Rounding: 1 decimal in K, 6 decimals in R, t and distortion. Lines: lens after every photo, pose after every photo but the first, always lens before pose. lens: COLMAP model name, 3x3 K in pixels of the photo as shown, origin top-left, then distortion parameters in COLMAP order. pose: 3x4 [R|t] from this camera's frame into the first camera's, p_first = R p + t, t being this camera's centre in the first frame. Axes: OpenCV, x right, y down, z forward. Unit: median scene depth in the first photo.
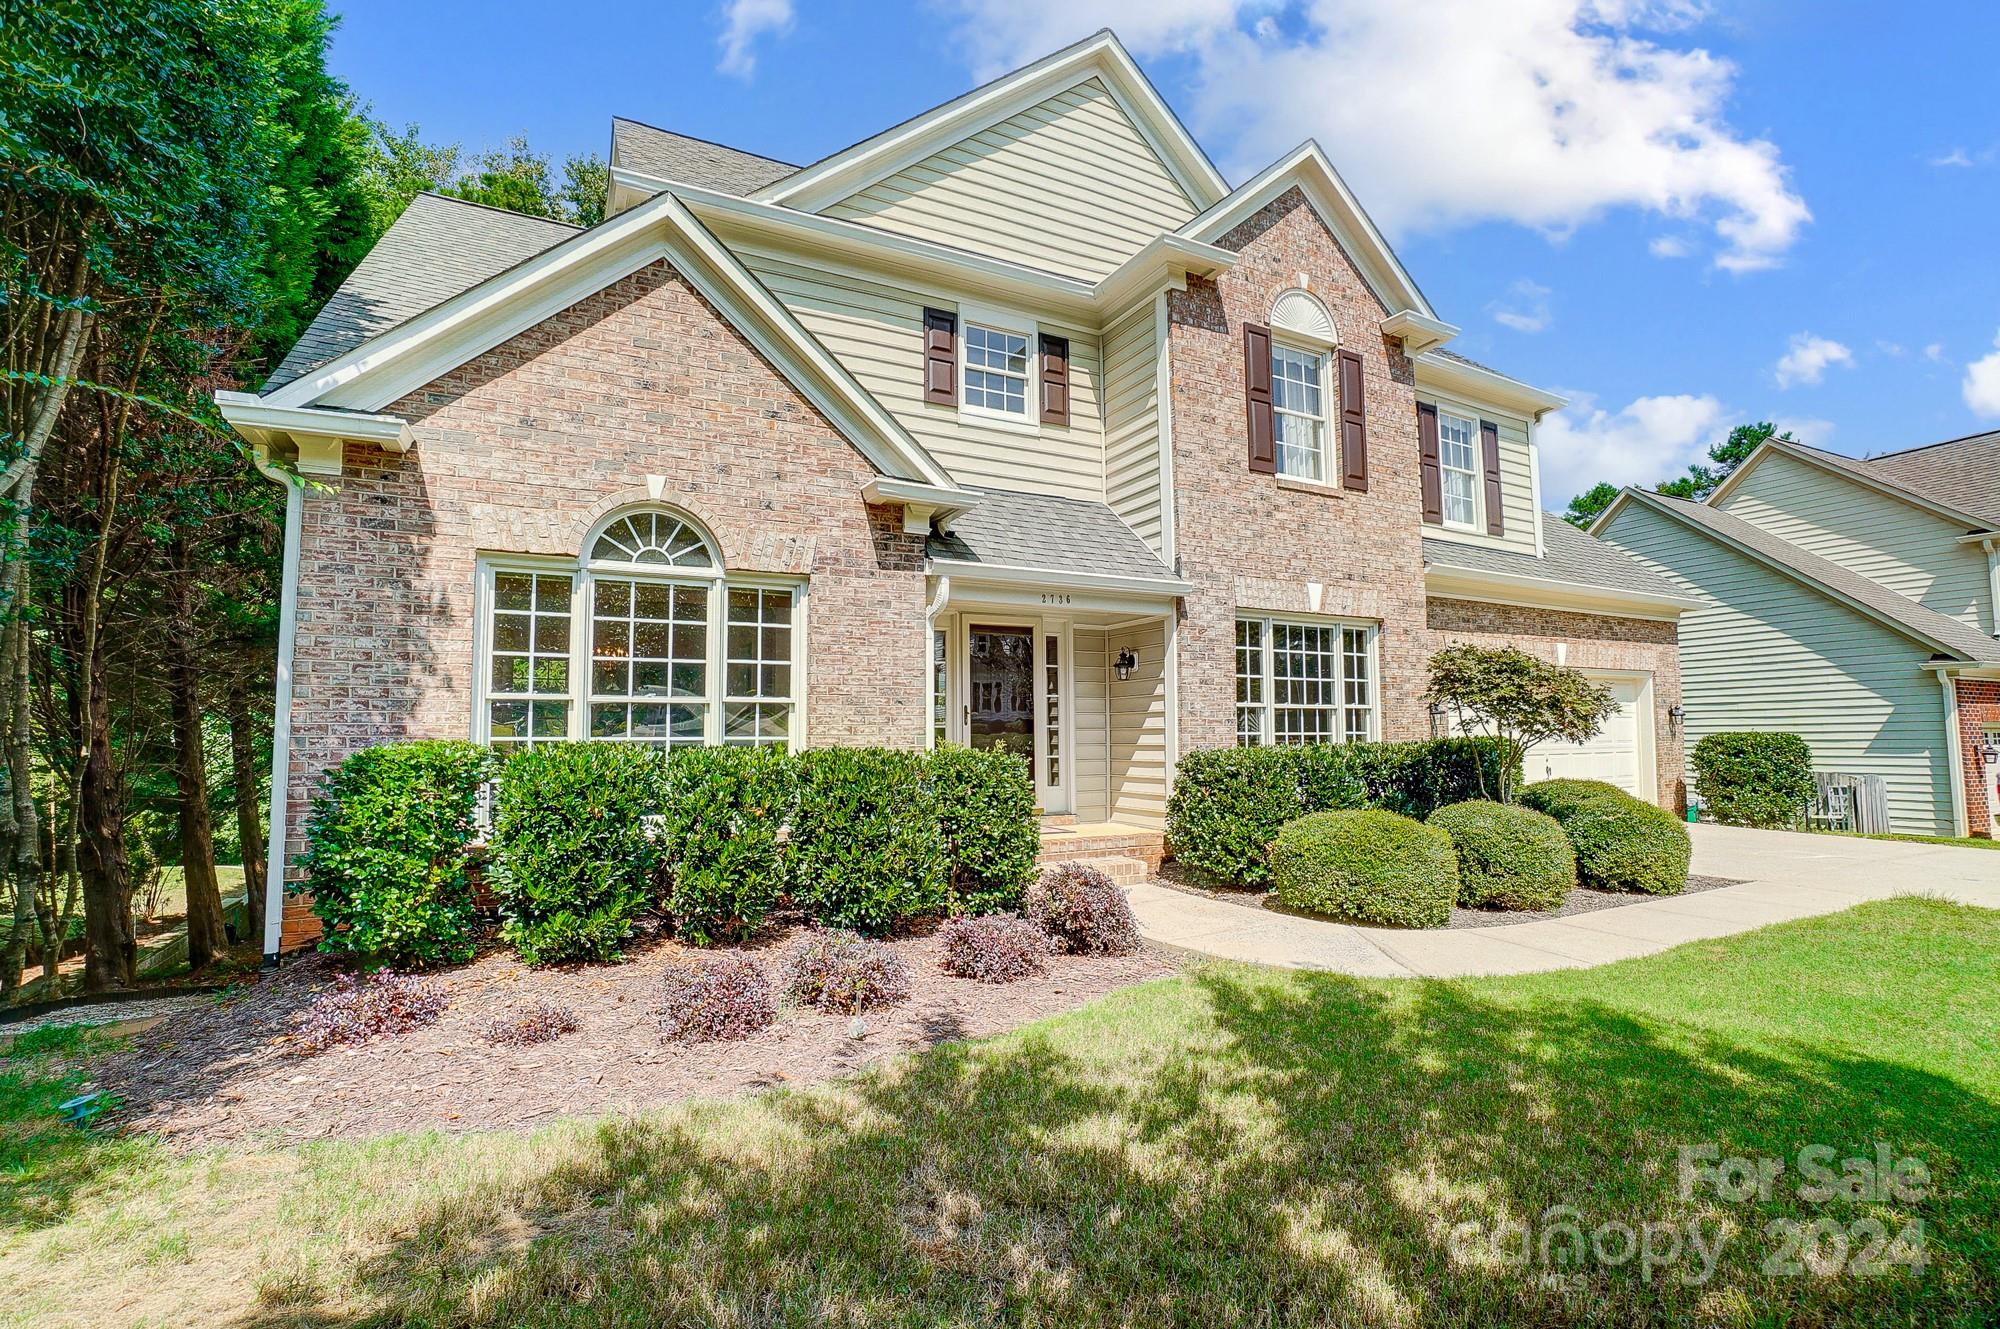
lens RADIAL K [[867.0, 0, 998.5], [0, 867.0, 676.6], [0, 0, 1]] dist [-0.041685, 0.000279]
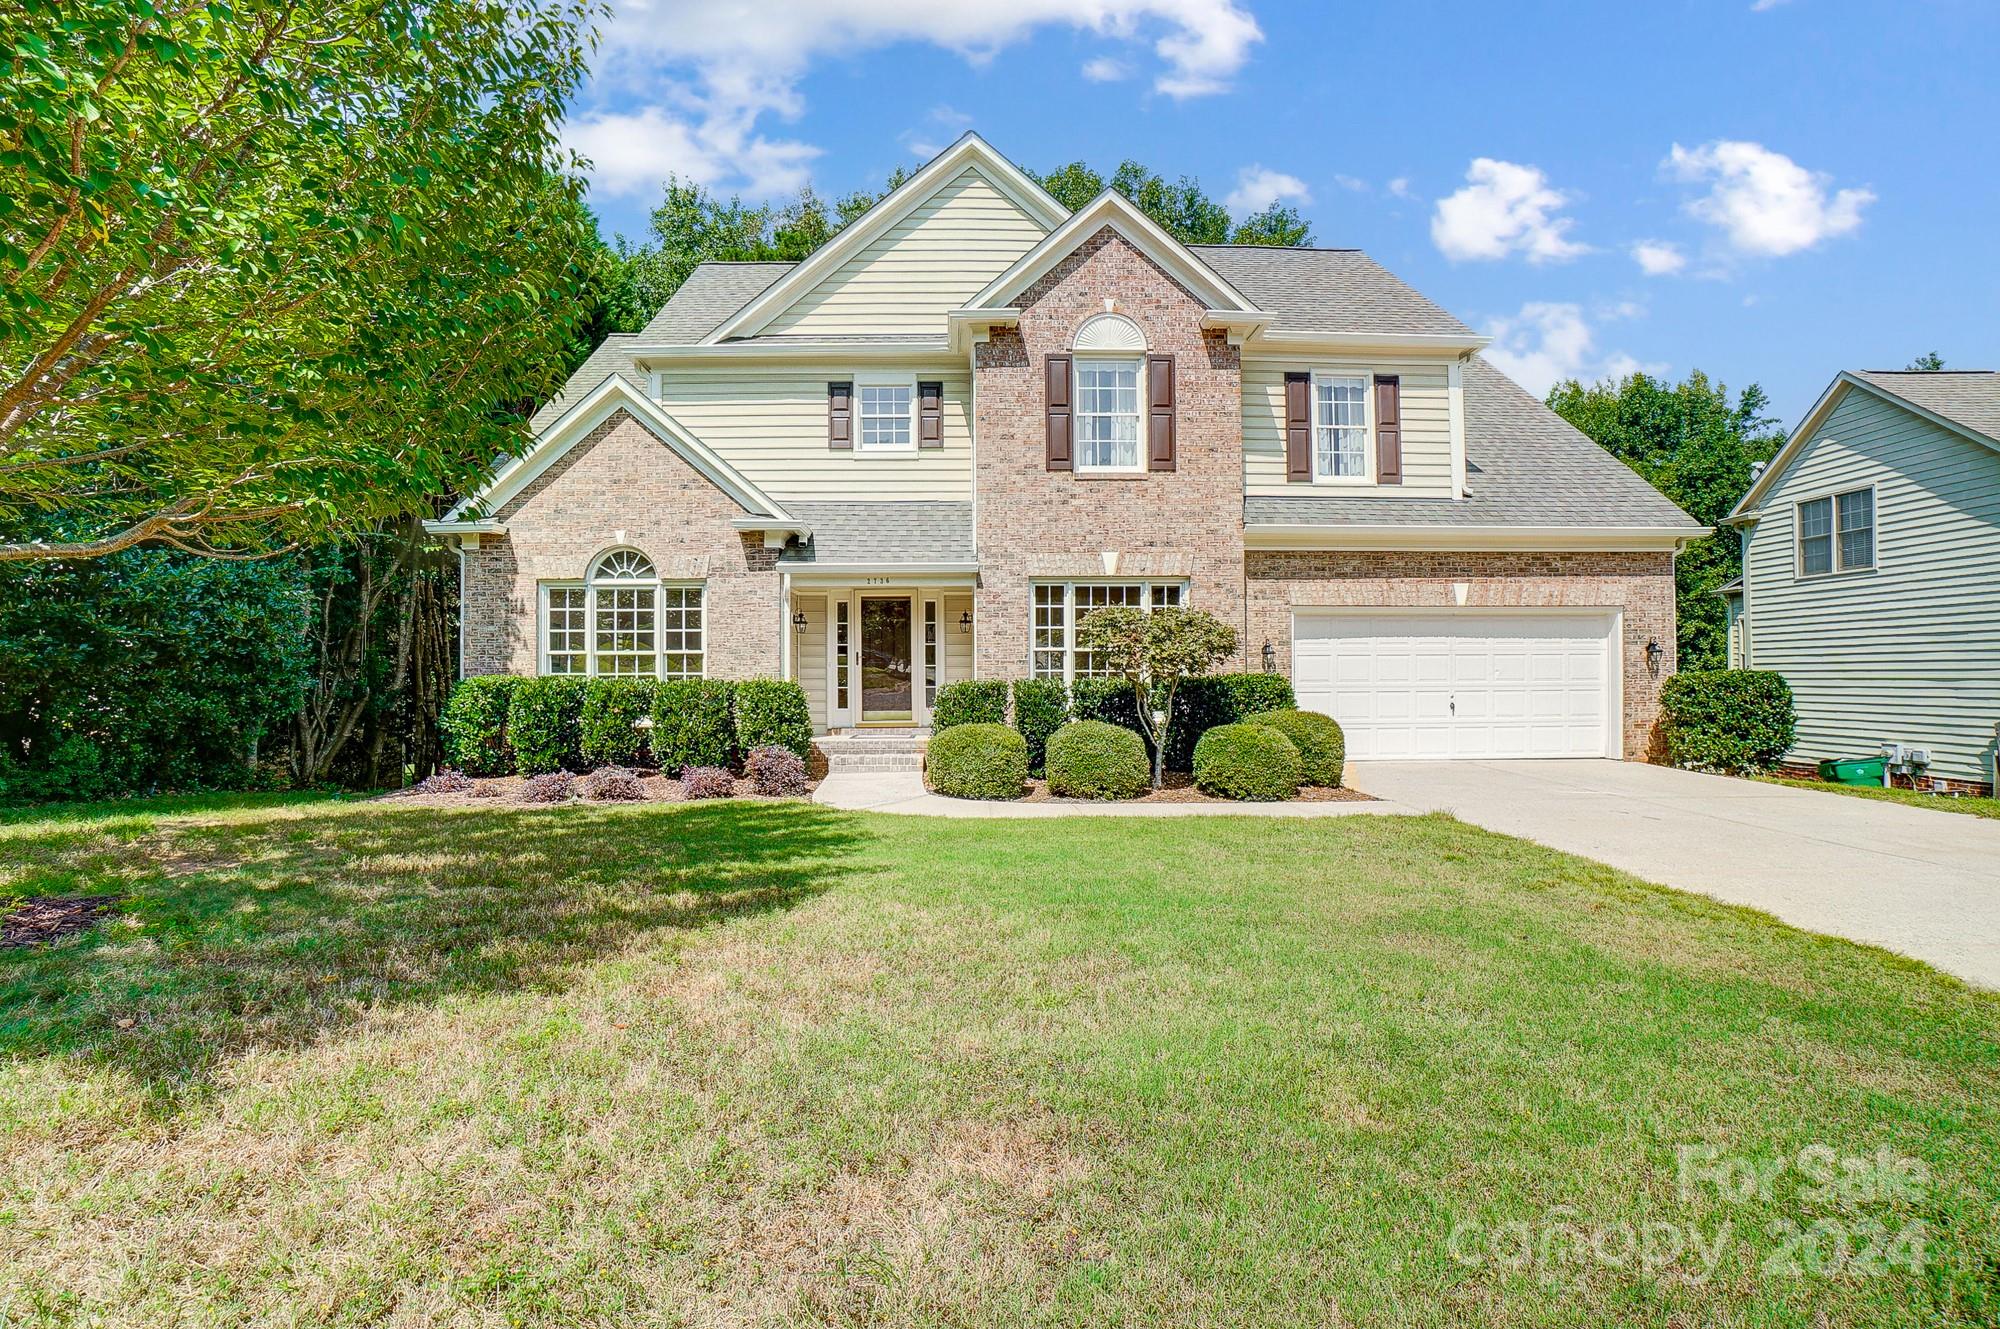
lens RADIAL K [[863.3, 0, 1000.0], [0, 863.3, 664.5], [0, 0, 1]] dist [-0.041043, 0.000014]
pose [[0.907401, -0.002595, -0.420257, 0.792689], [0.028955, 0.997991, 0.056356, -0.020742], [0.419267, -0.063306, 0.905653, -0.239060]]
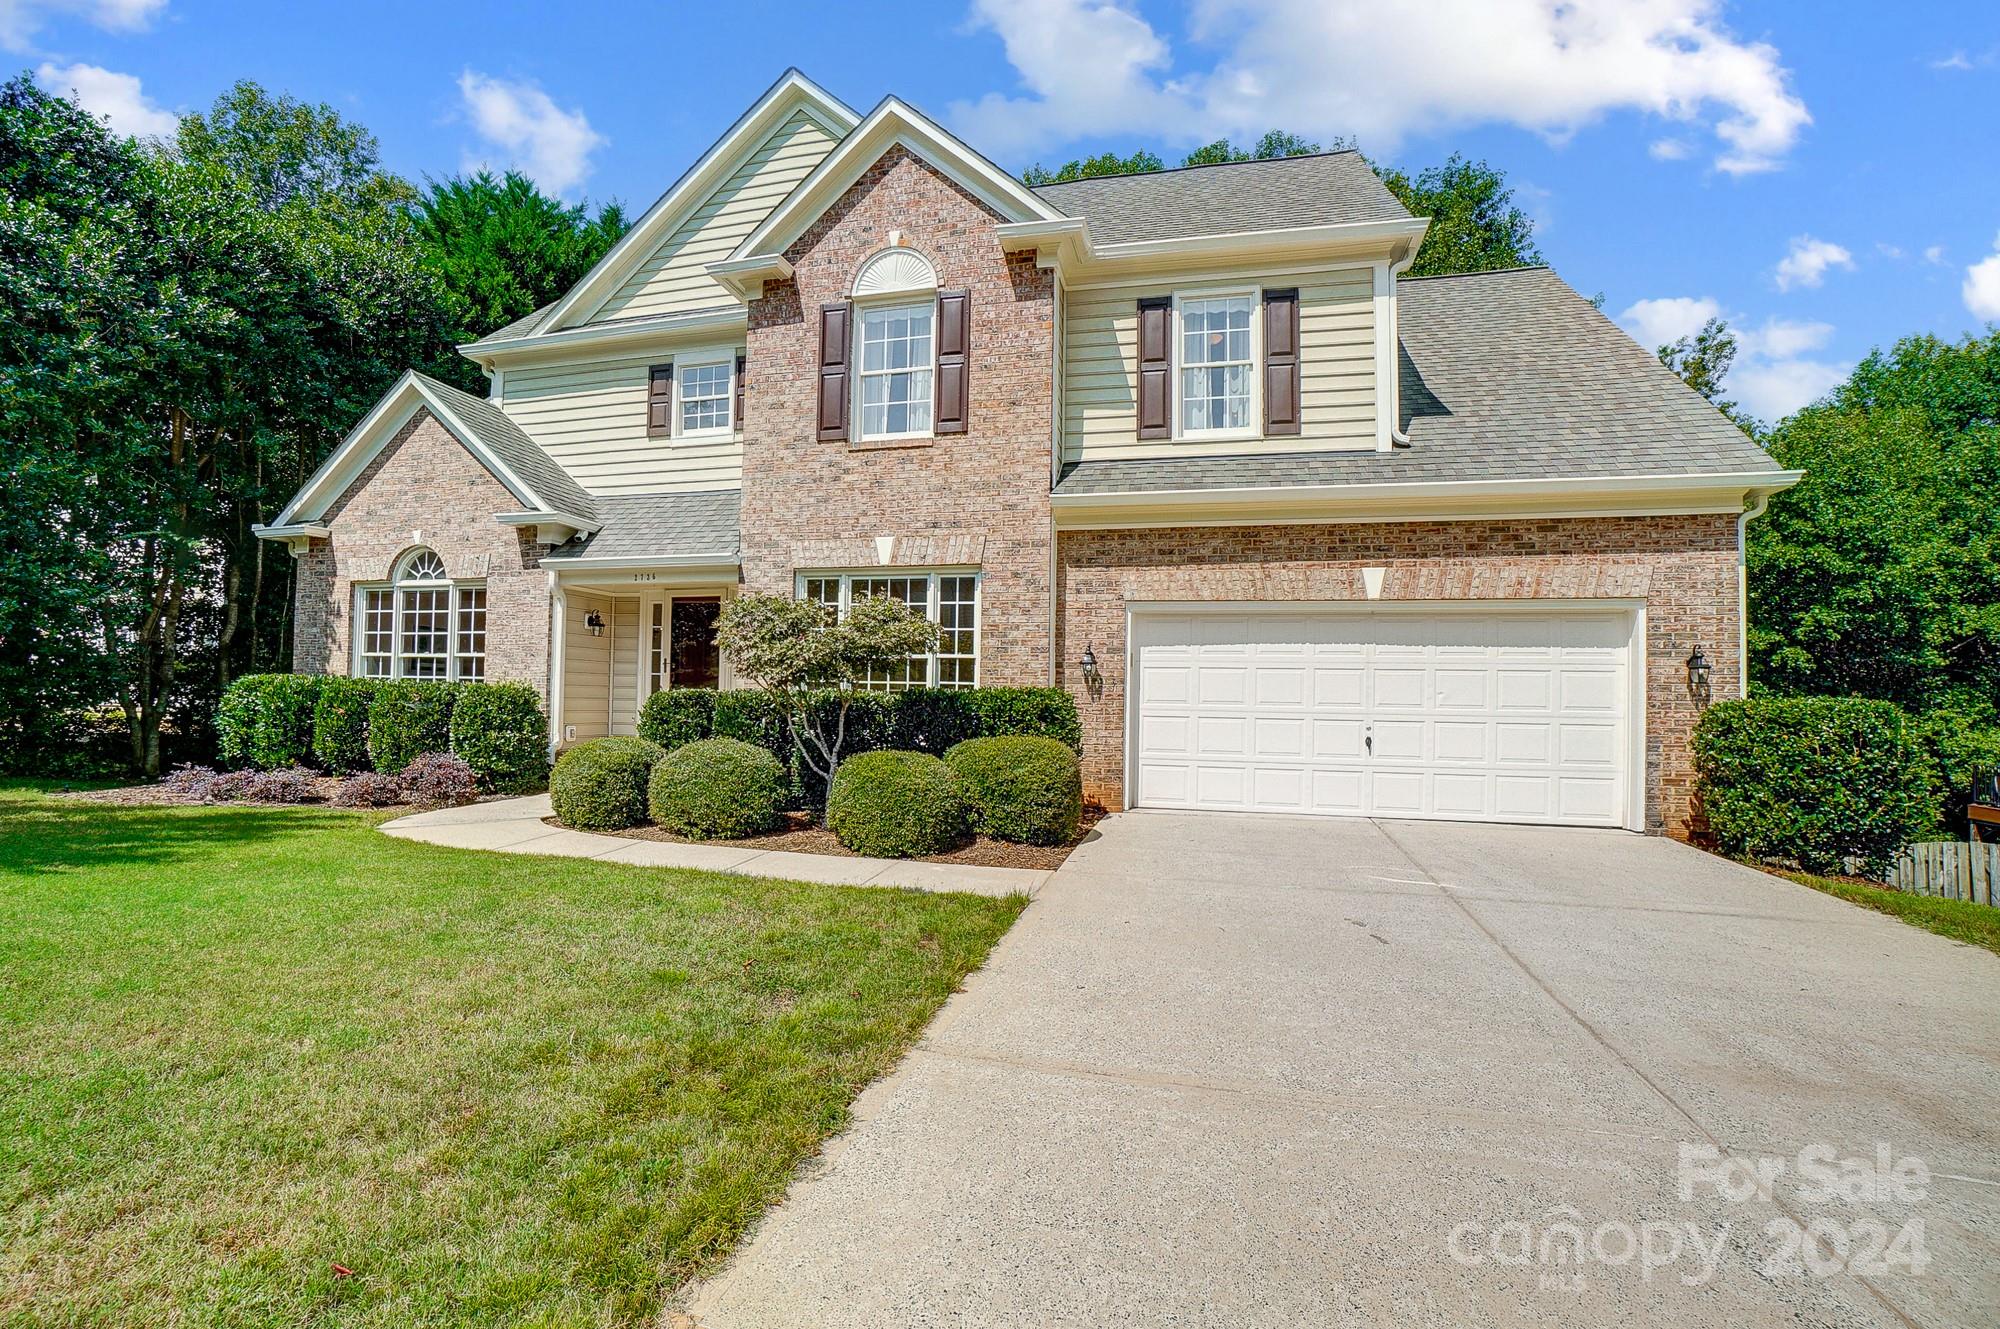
lens RADIAL K [[867.0, 0, 998.5], [0, 867.0, 676.6], [0, 0, 1]] dist [-0.041685, 0.000279]
pose [[0.758082, 0.003436, -0.652151, 1.209740], [0.023756, 0.999177, 0.032879, 0.029778], [0.651727, -0.040417, 0.757376, 0.310658]]
